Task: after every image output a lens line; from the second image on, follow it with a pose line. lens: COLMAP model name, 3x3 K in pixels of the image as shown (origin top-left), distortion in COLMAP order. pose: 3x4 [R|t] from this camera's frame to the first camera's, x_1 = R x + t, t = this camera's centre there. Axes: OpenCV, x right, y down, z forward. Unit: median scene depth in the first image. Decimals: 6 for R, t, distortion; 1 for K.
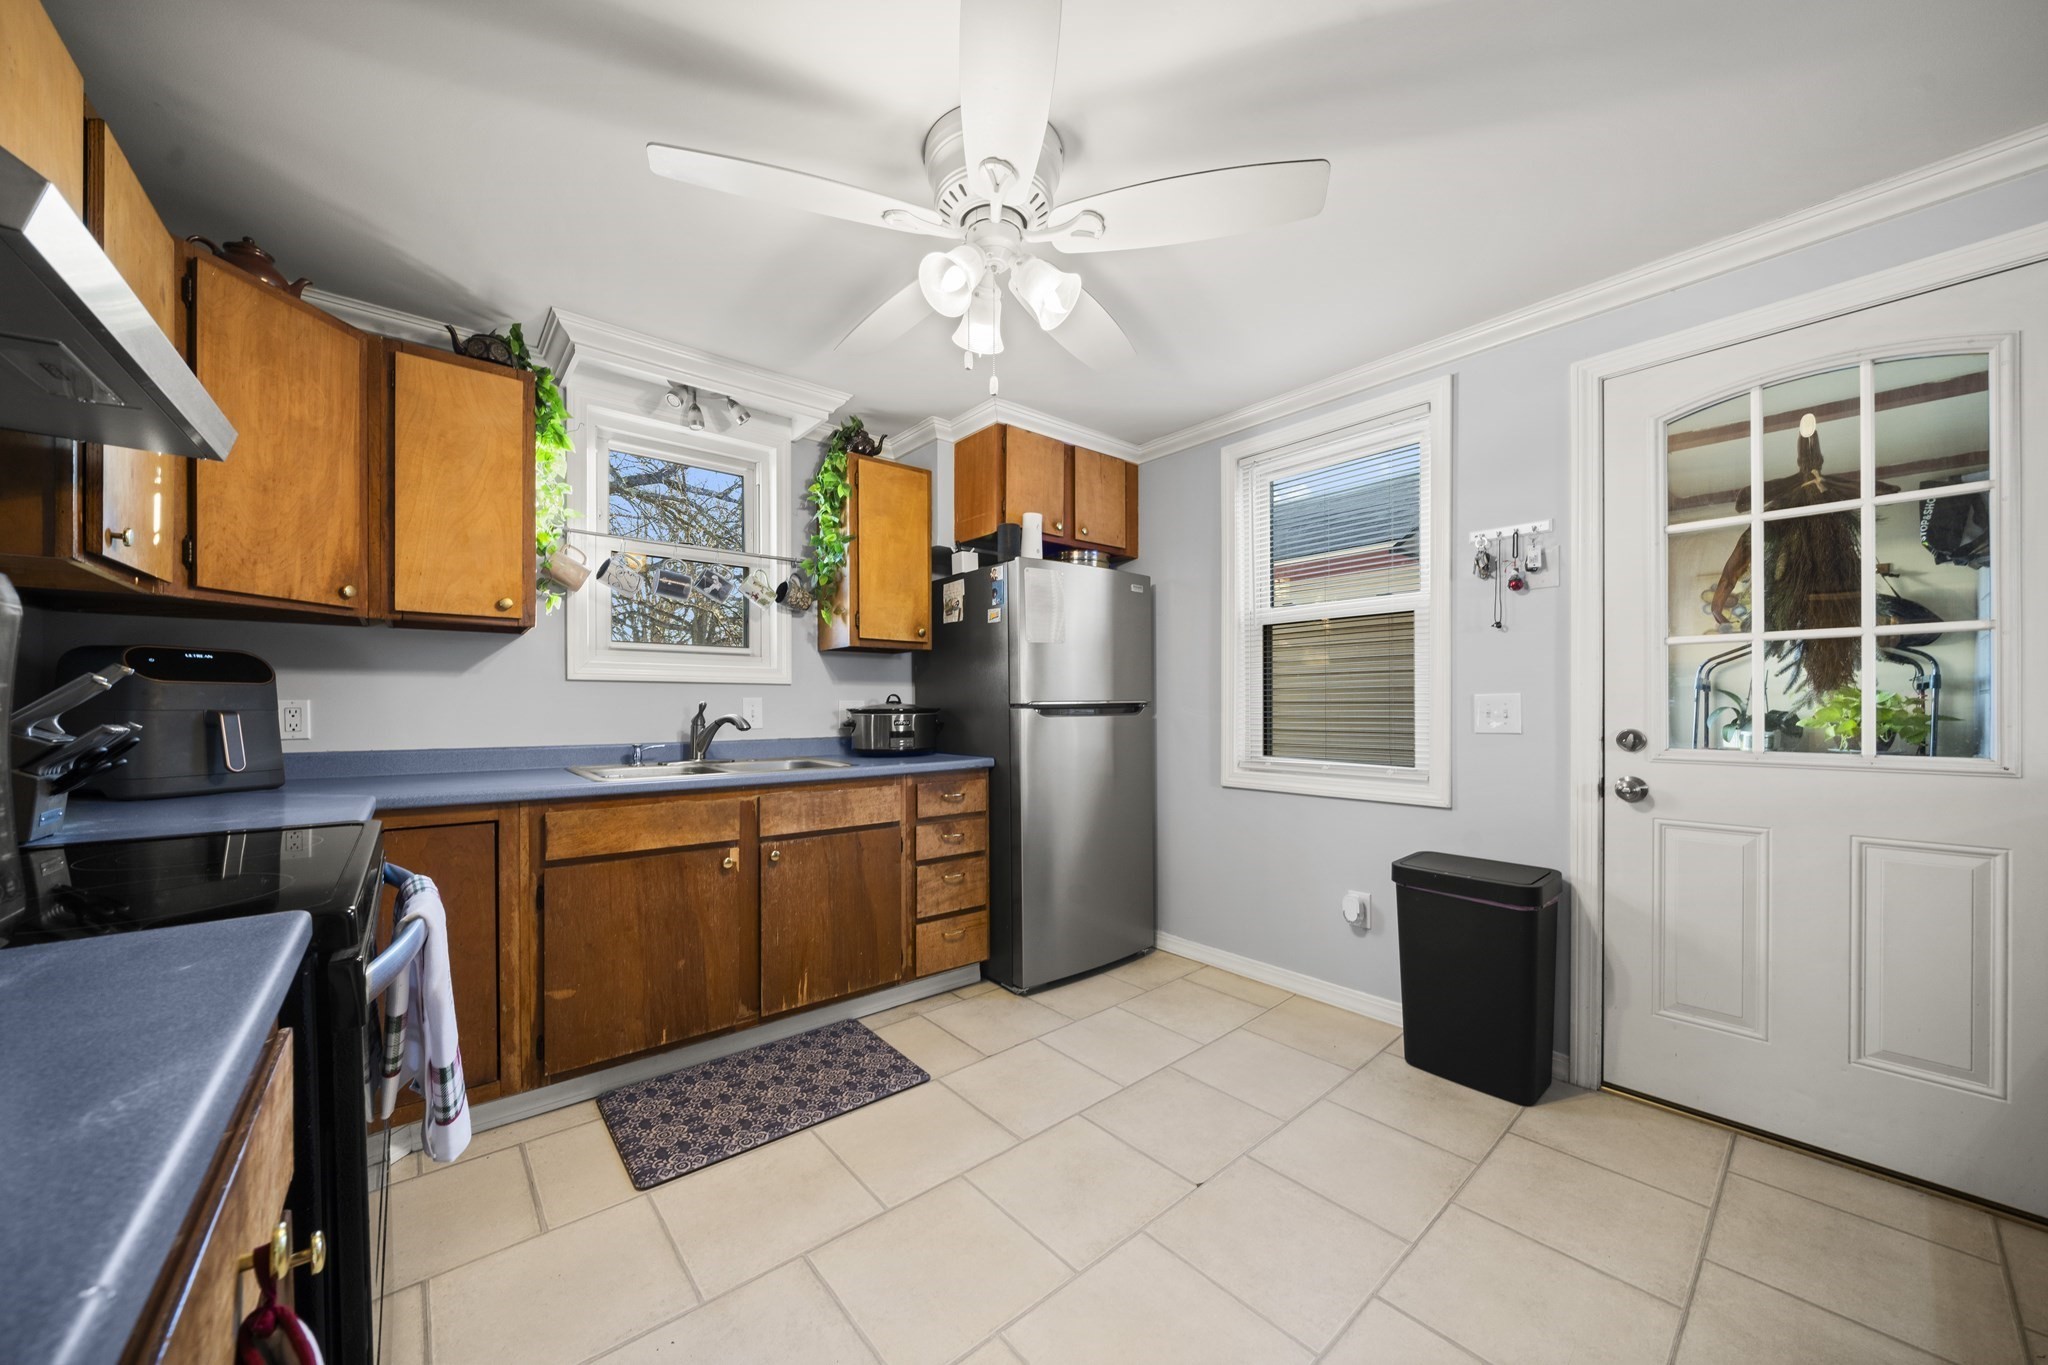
lens RADIAL K [[721.6, 0, 1011.7], [0, 721.6, 703.8], [0, 0, 1]] dist [-0.002047, -0.000183]
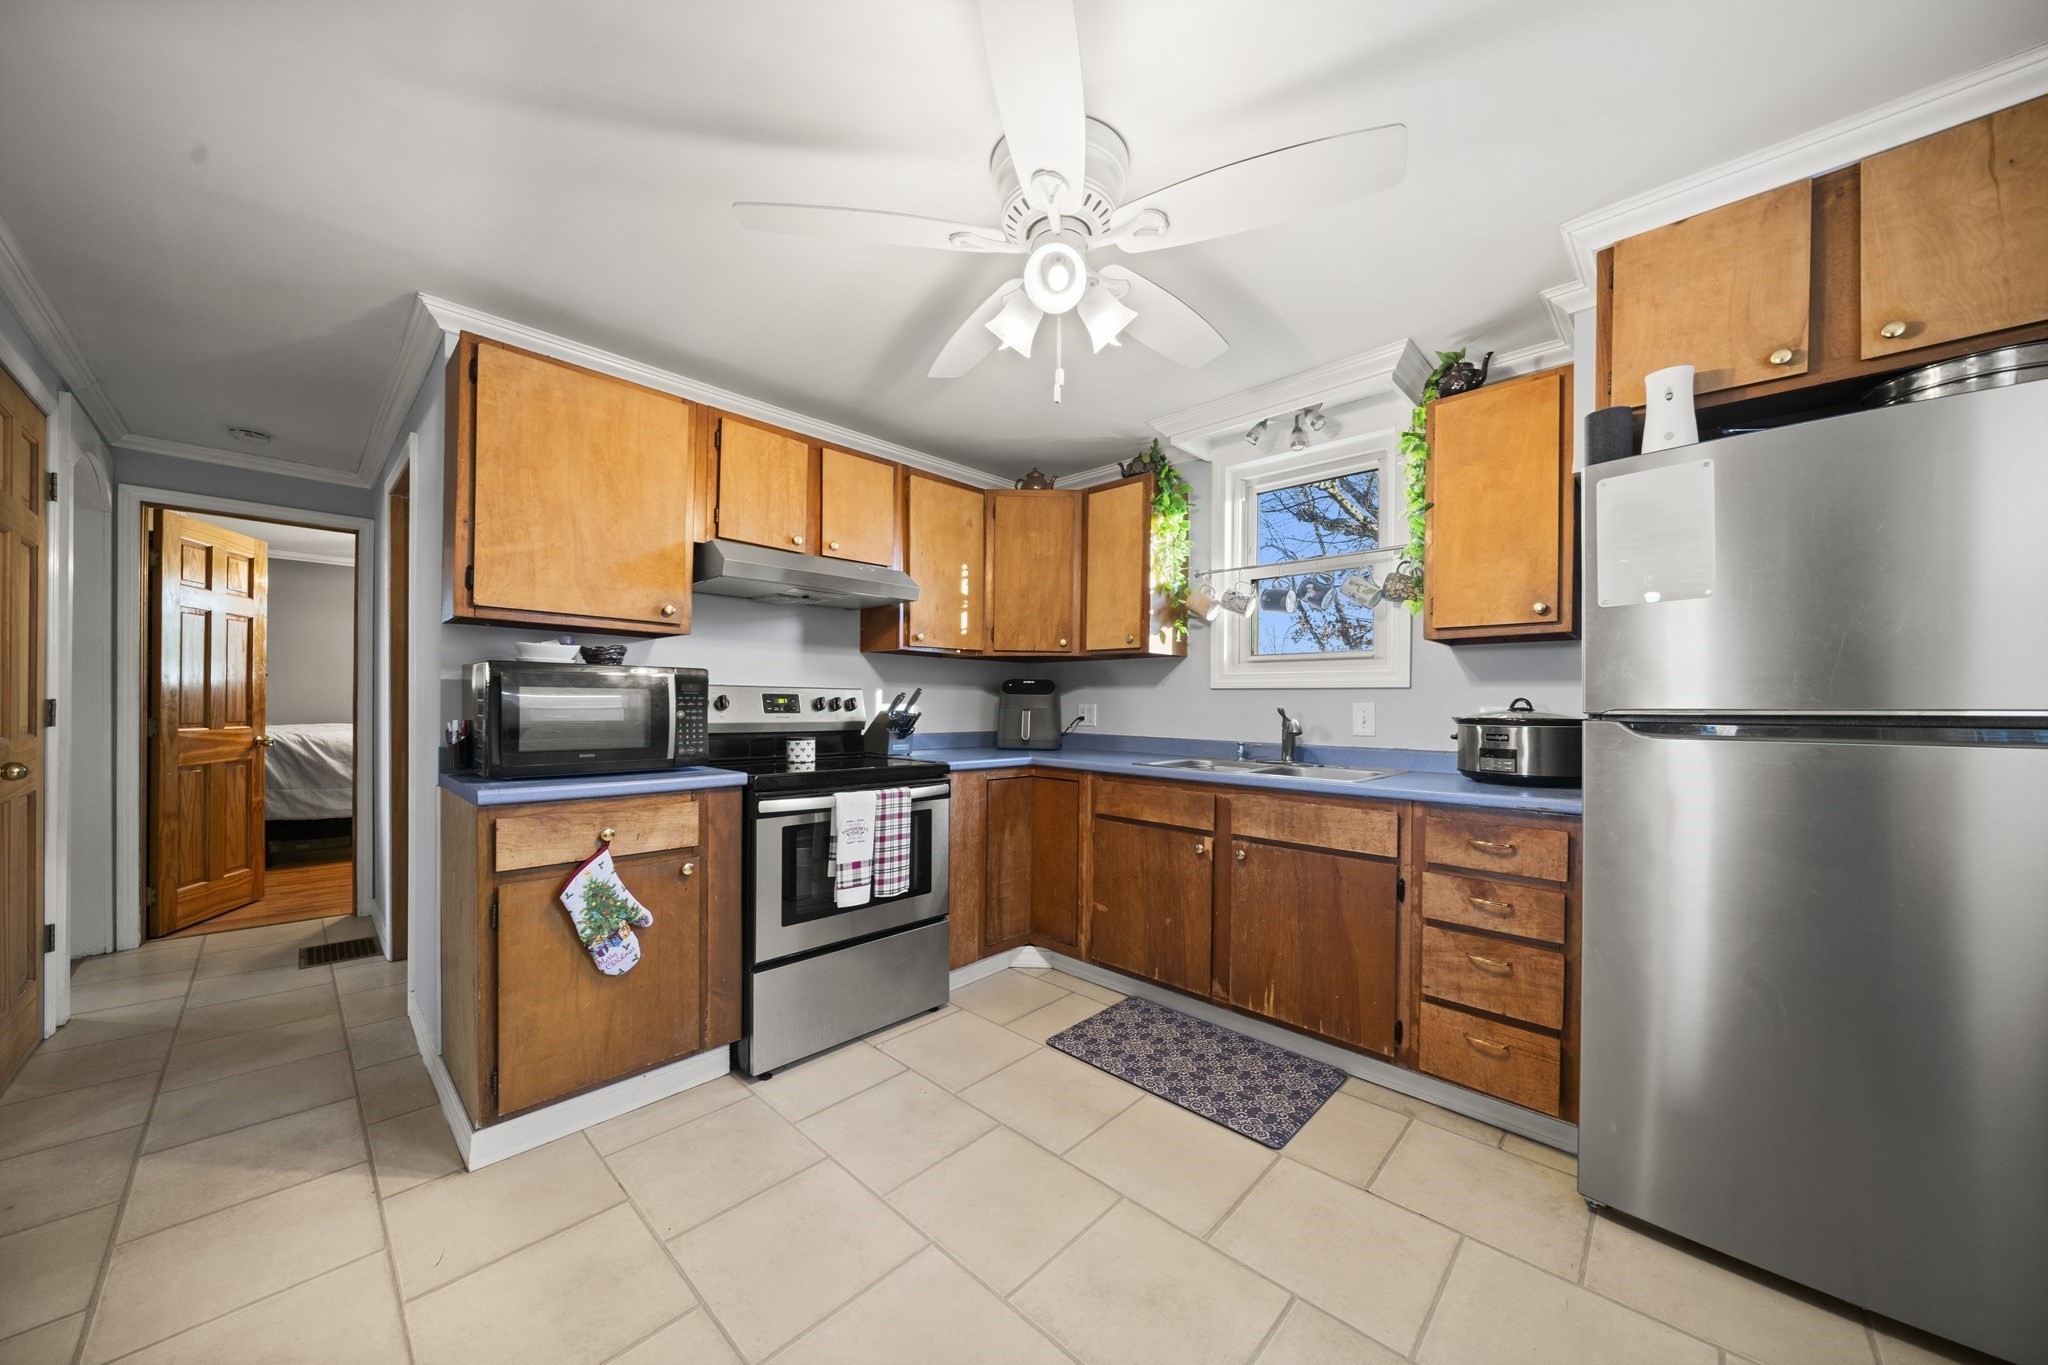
lens RADIAL K [[707.2, 0, 1024.6], [0, 707.2, 703.4], [0, 0, 1]] dist [-0.005920, -0.000183]
pose [[0.115909, 0.000102, -0.993260, 0.579852], [-0.010632, 0.999943, -0.001138, -0.002338], [0.993203, 0.010692, 0.115903, 0.513853]]
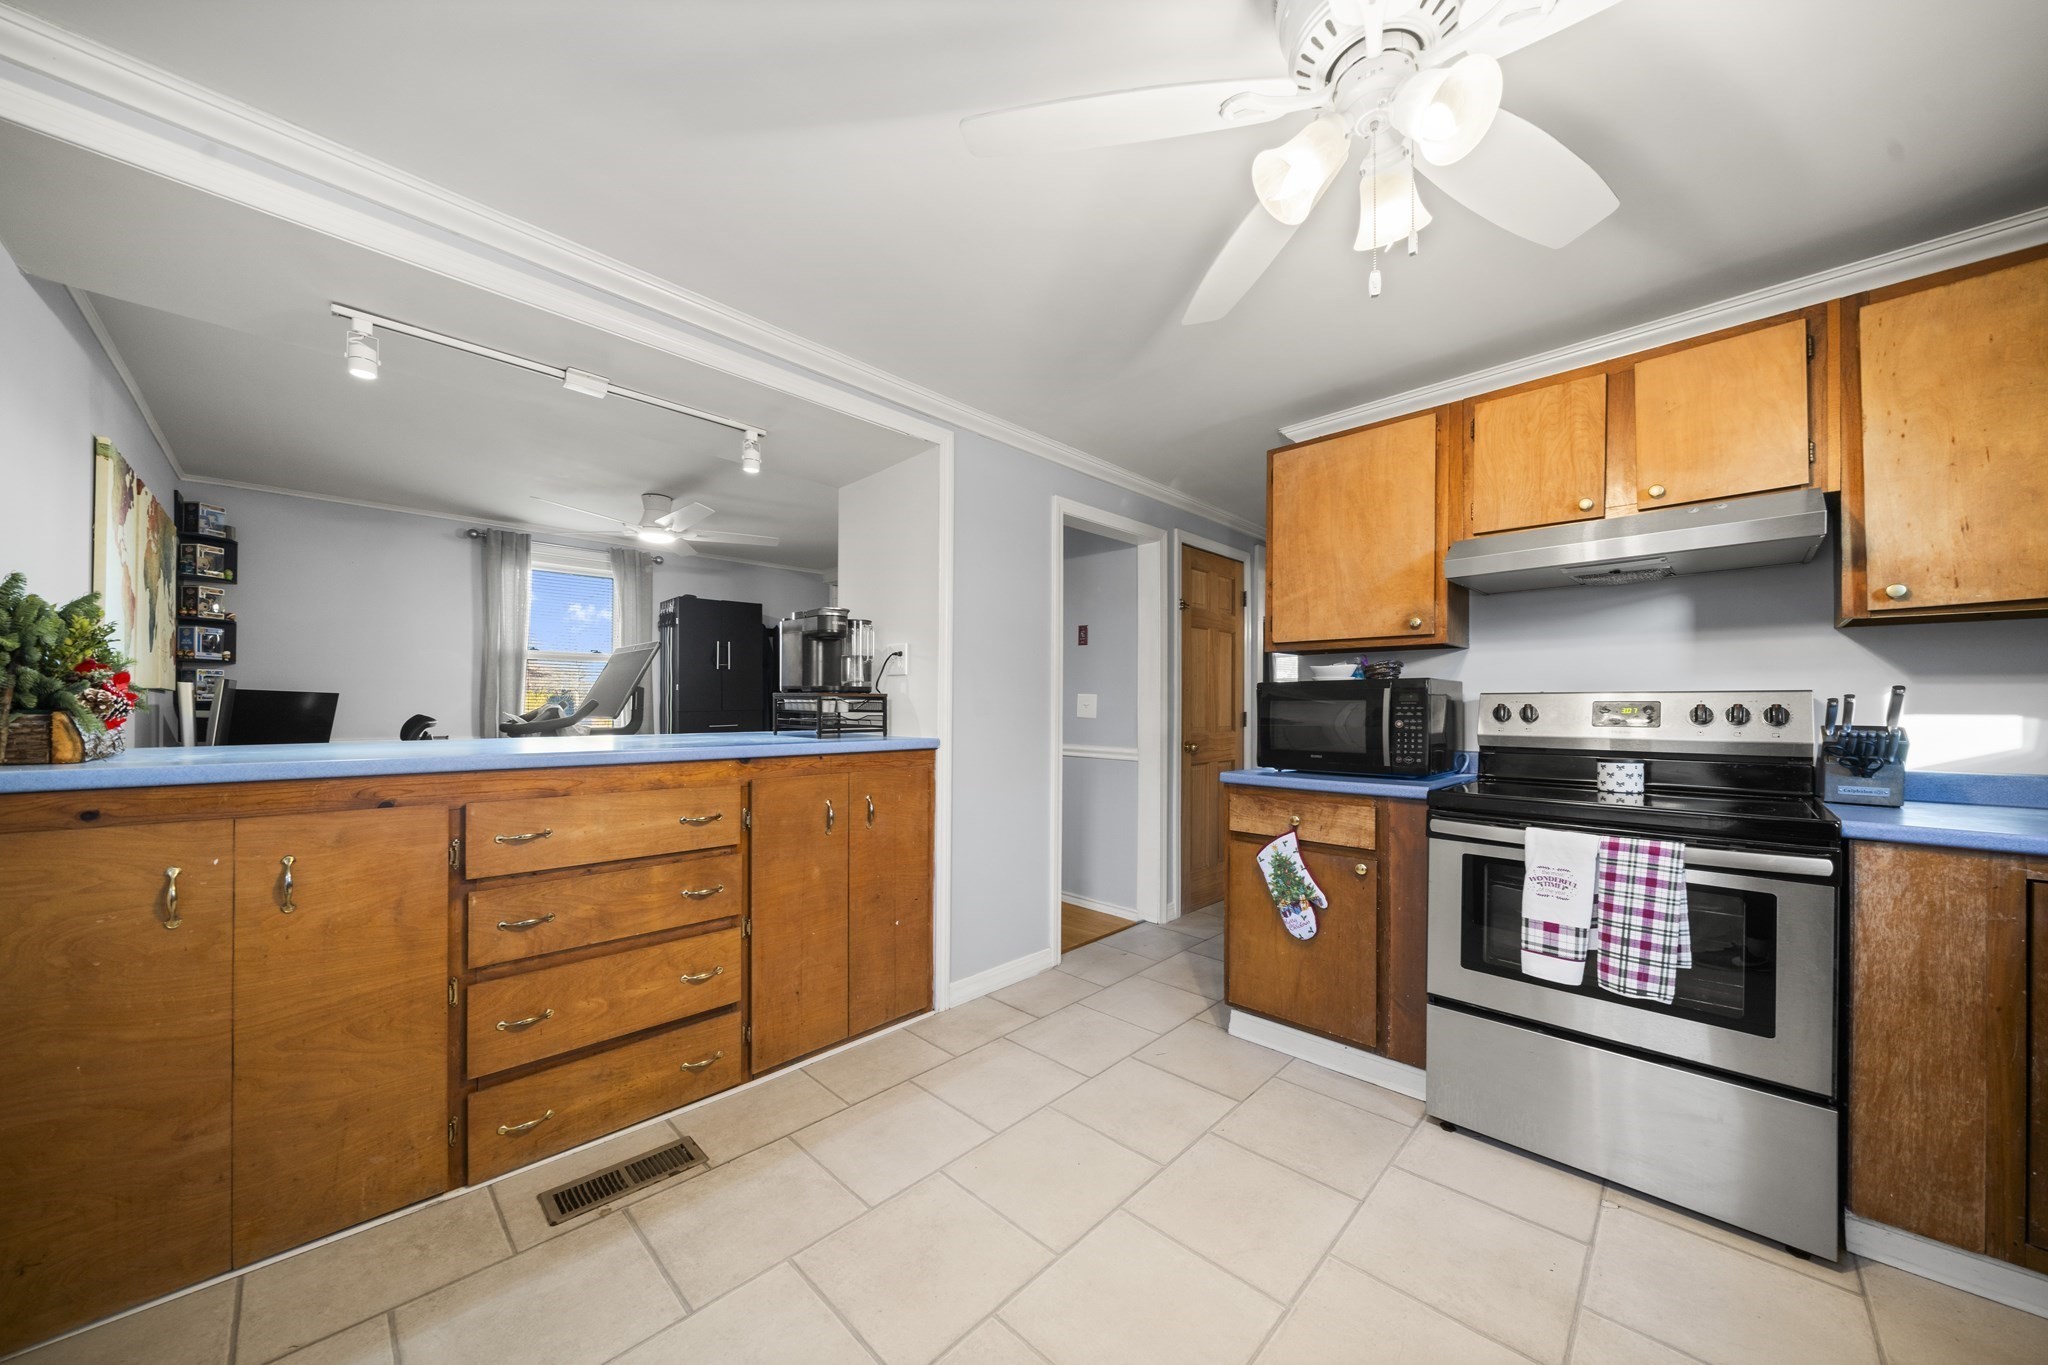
lens RADIAL K [[707.2, 0, 1024.6], [0, 707.2, 703.4], [0, 0, 1]] dist [-0.005920, -0.000183]
pose [[-0.995129, -0.005065, -0.098455, 0.241177], [-0.004439, 0.999968, -0.006583, -0.003404], [0.098485, -0.006114, -0.995120, 1.017433]]
